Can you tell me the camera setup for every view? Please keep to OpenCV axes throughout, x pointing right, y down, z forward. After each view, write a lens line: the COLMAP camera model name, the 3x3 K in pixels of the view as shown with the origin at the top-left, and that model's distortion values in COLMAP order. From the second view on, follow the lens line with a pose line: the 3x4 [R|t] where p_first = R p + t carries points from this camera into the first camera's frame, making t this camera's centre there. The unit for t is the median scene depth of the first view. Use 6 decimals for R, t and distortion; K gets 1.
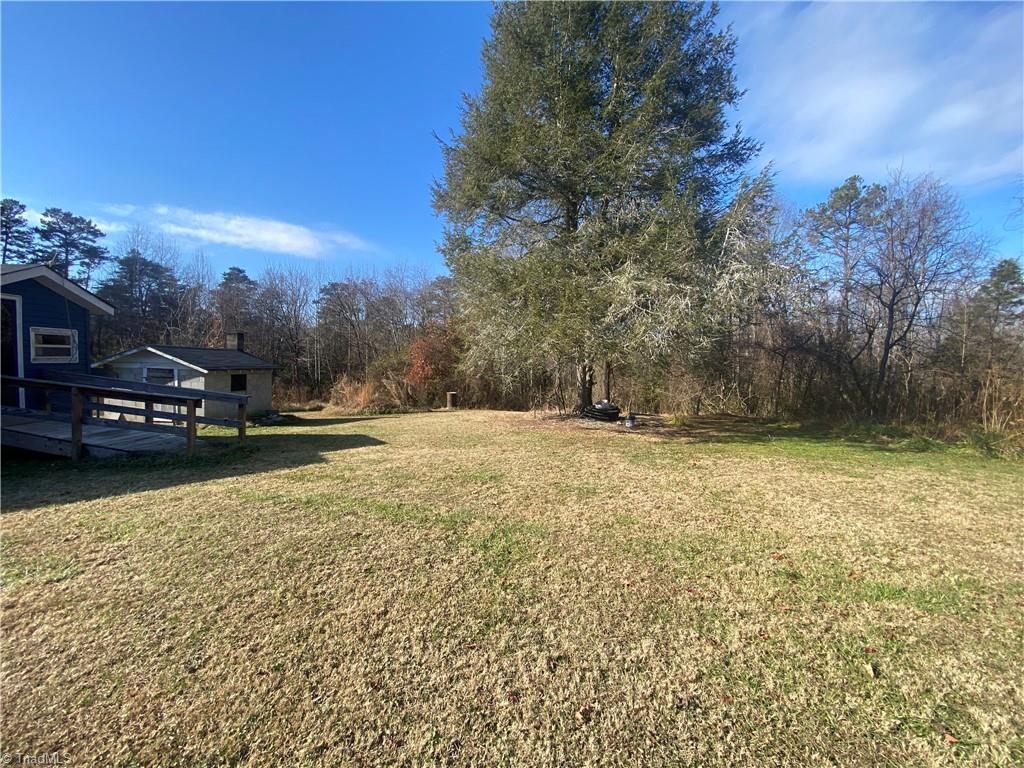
lens RADIAL K [[399.5, 0, 518.7], [0, 399.5, 382.1], [0, 0, 1]] dist [0.001144, -0.015276]
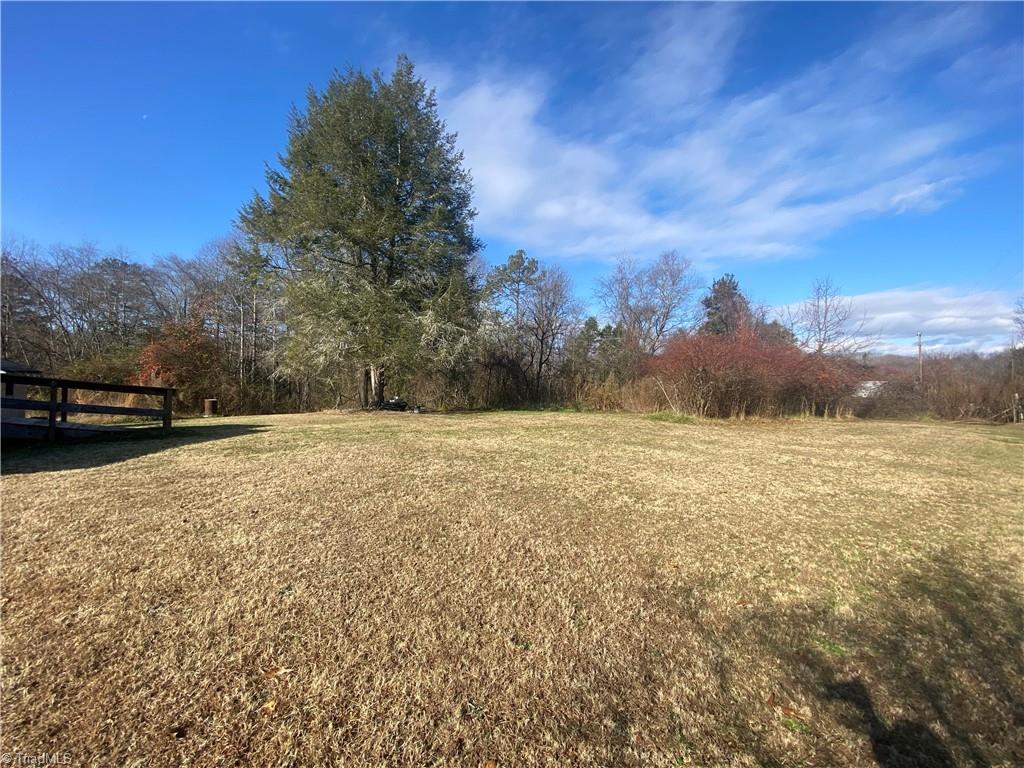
lens RADIAL K [[403.8, 0, 512.0], [0, 403.8, 384.0], [0, 0, 1]] dist [-0.024147, -0.007456]
pose [[0.773561, -0.003961, 0.633709, -0.599945], [0.019492, 0.999656, -0.017546, 0.055501], [-0.633422, 0.025925, 0.773372, -0.602748]]
